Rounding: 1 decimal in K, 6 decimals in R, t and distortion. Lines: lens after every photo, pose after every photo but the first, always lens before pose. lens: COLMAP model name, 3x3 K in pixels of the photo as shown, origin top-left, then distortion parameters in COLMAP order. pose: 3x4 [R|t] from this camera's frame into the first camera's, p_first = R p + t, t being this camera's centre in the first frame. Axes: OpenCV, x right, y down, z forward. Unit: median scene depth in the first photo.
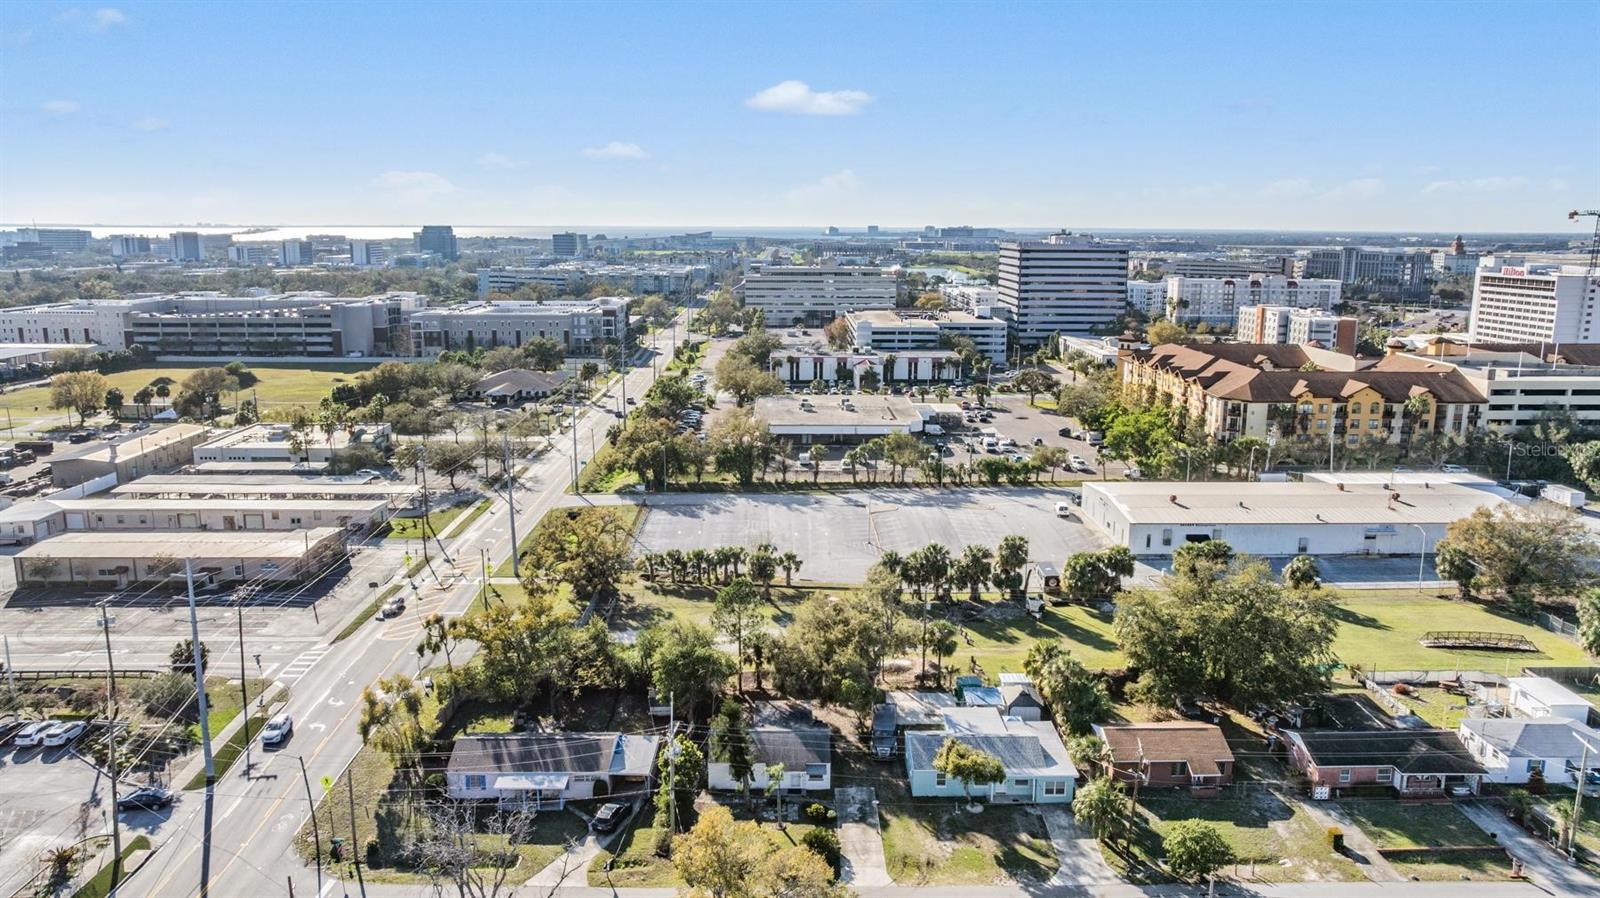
lens RADIAL K [[1143.8, 0, 800.0], [0, 1143.8, 449.0], [0, 0, 1]] dist [-0.013794, 0.002033]
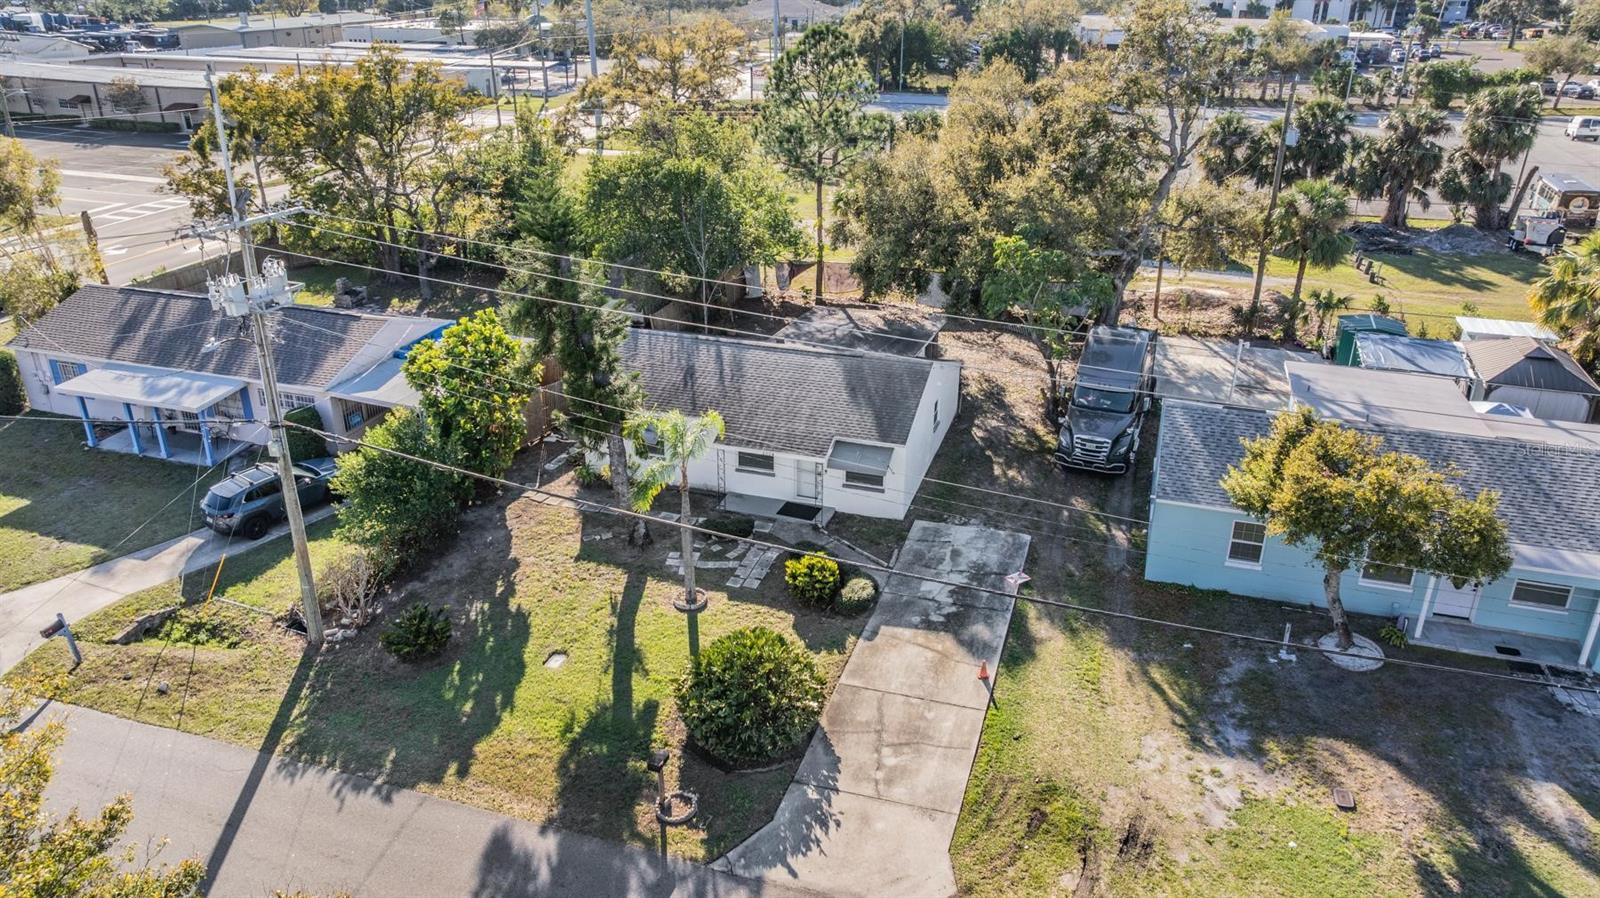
lens RADIAL K [[1143.8, 0, 800.0], [0, 1143.8, 449.0], [0, 0, 1]] dist [-0.013794, 0.002033]
pose [[0.950744, 0.129713, -0.281531, 0.091713], [-0.066047, 0.972149, 0.224863, 0.202287], [0.302858, -0.195193, 0.932833, 0.676328]]
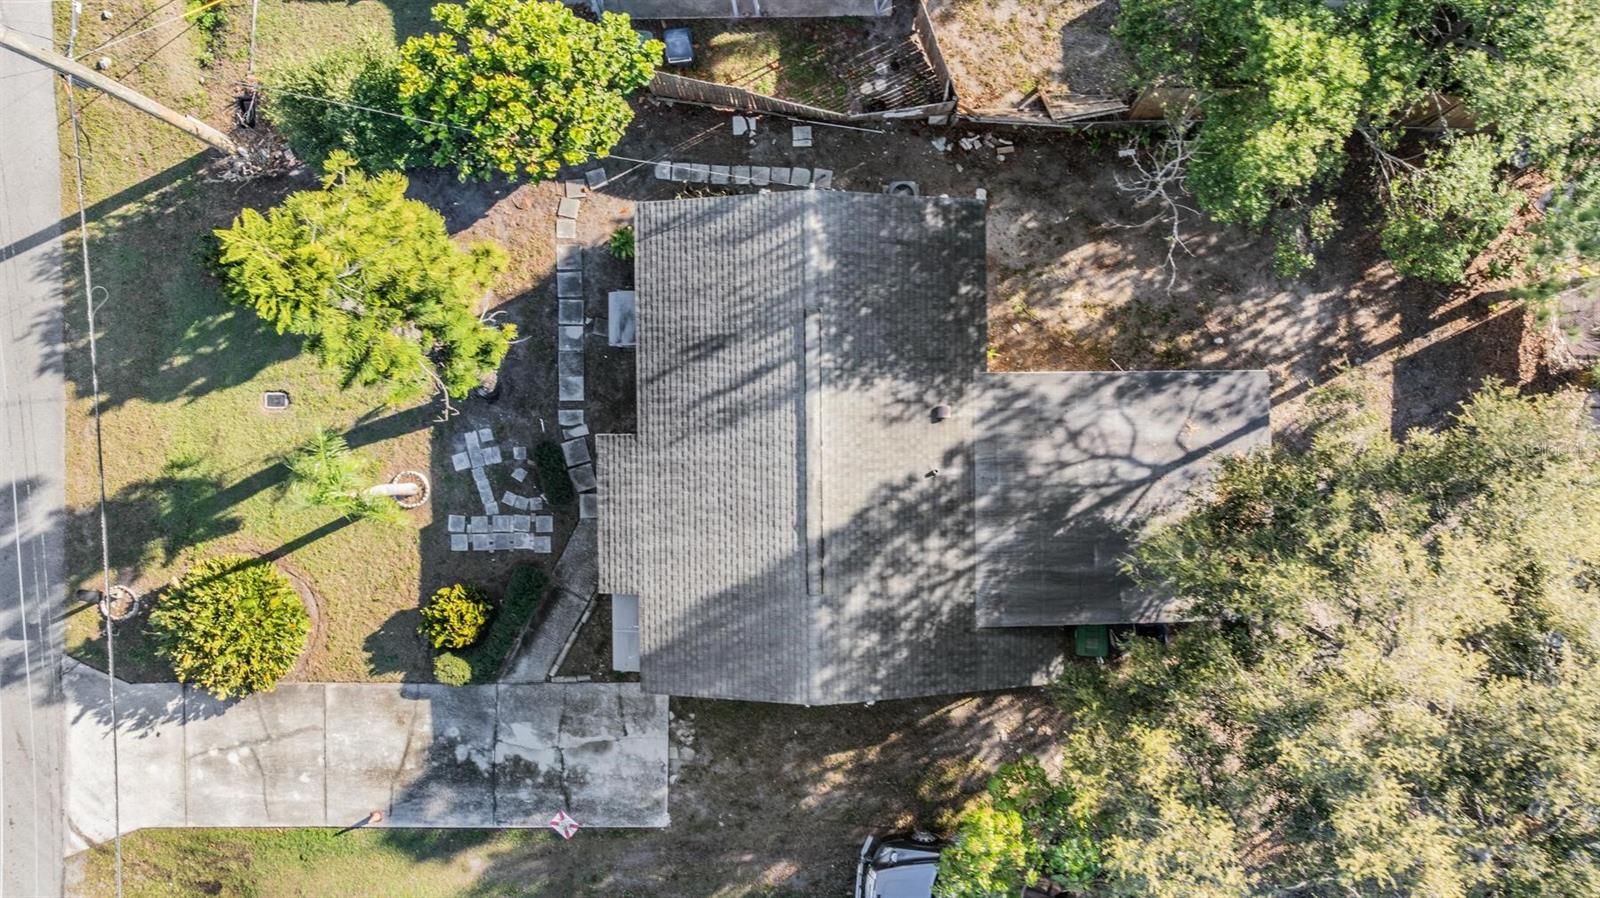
lens RADIAL K [[1143.8, 0, 800.0], [0, 1143.8, 449.0], [0, 0, 1]] dist [-0.013794, 0.002033]
pose [[0.004281, 0.999961, 0.007707, -0.027650], [-0.197670, -0.006709, 0.980246, 0.022238], [0.980259, -0.005720, 0.197634, 0.980881]]
